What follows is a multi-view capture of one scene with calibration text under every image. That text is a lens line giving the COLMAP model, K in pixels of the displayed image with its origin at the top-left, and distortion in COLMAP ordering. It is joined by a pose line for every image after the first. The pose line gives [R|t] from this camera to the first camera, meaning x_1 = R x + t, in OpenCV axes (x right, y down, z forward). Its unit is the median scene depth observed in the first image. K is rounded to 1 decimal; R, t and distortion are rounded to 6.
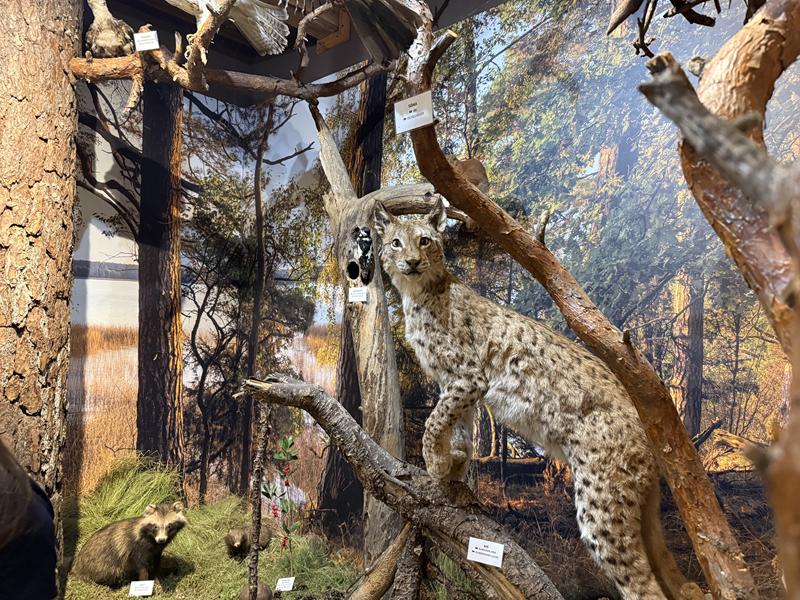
lens RADIAL K [[567.2, 0, 400.0], [0, 567.2, 300.0], [0, 0, 1]] dist [0.040671, -0.036780]
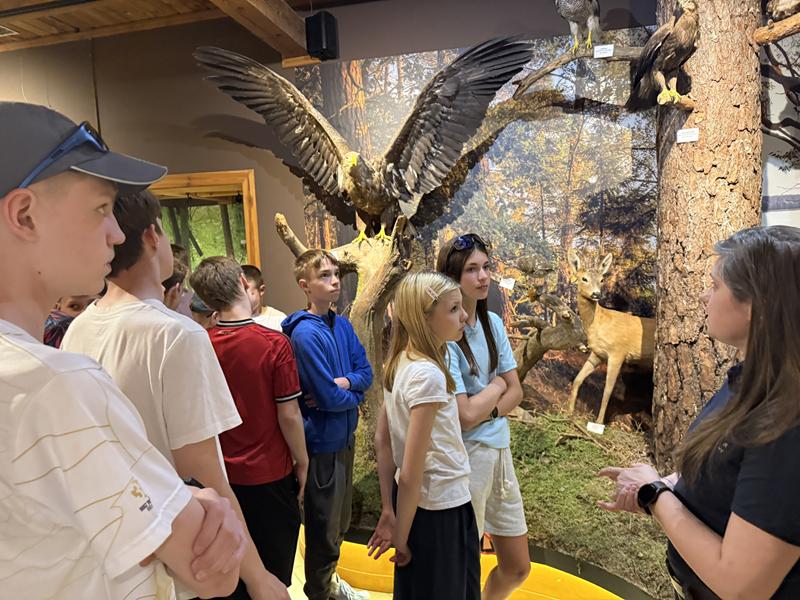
lens RADIAL K [[567.2, 0, 400.0], [0, 567.2, 300.0], [0, 0, 1]] dist [0.040671, -0.036780]
pose [[0.510623, 0.008729, -0.859760, 0.093669], [0.087042, 0.994286, 0.061791, 0.004266], [0.855387, -0.106387, 0.506946, -0.325936]]
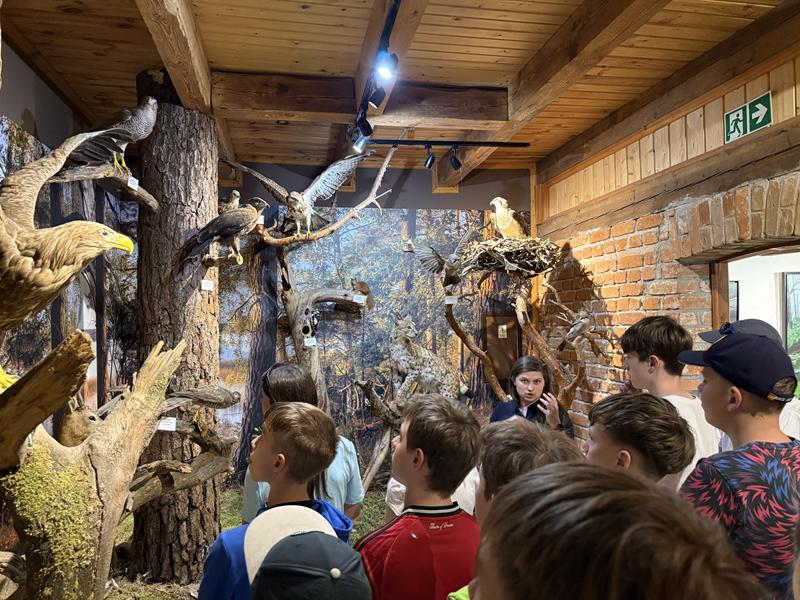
lens RADIAL K [[567.2, 0, 400.0], [0, 567.2, 300.0], [0, 0, 1]] dist [0.040671, -0.036780]
pose [[0.548920, -0.018477, 0.835671, -1.441291], [0.019617, 0.999765, 0.009220, -0.156068], [-0.835645, 0.011333, 0.549153, -0.345476]]
